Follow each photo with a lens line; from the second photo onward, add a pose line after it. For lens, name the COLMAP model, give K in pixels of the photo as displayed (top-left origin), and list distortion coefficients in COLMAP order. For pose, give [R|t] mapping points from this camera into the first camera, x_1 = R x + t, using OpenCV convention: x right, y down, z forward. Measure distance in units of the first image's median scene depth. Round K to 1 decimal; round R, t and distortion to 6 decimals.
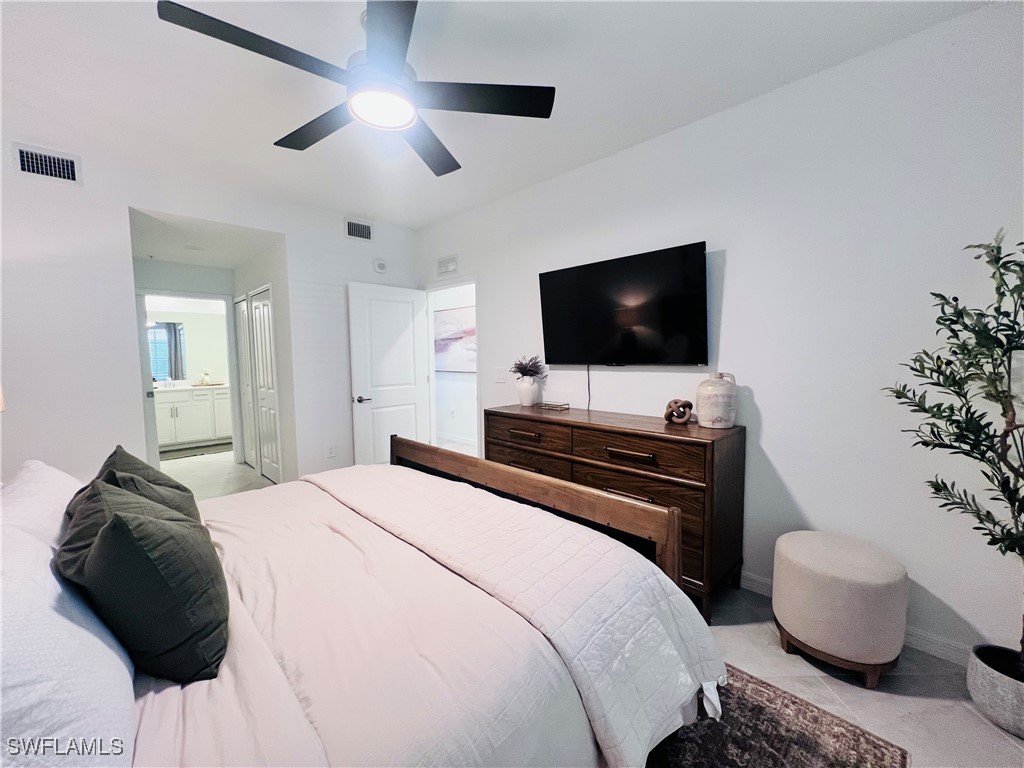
lens RADIAL K [[410.9, 0, 511.1], [0, 410.9, 383.7], [0, 0, 1]] dist [0.000071, 0.000045]
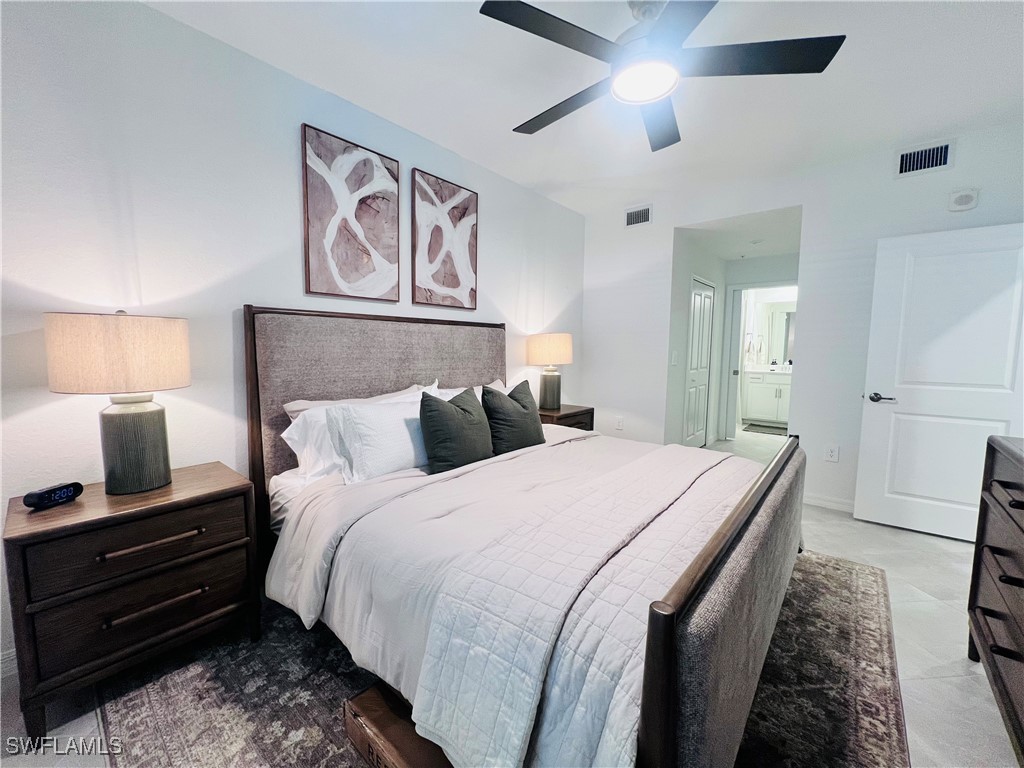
lens RADIAL K [[410.9, 0, 508.1], [0, 410.9, 382.5], [0, 0, 1]] dist [0.000071, 0.000045]
pose [[0.085413, 0.099754, -0.991339, 0.314465], [-0.083199, 0.992214, 0.092674, -0.001242], [0.992866, 0.074563, 0.093047, 0.270283]]
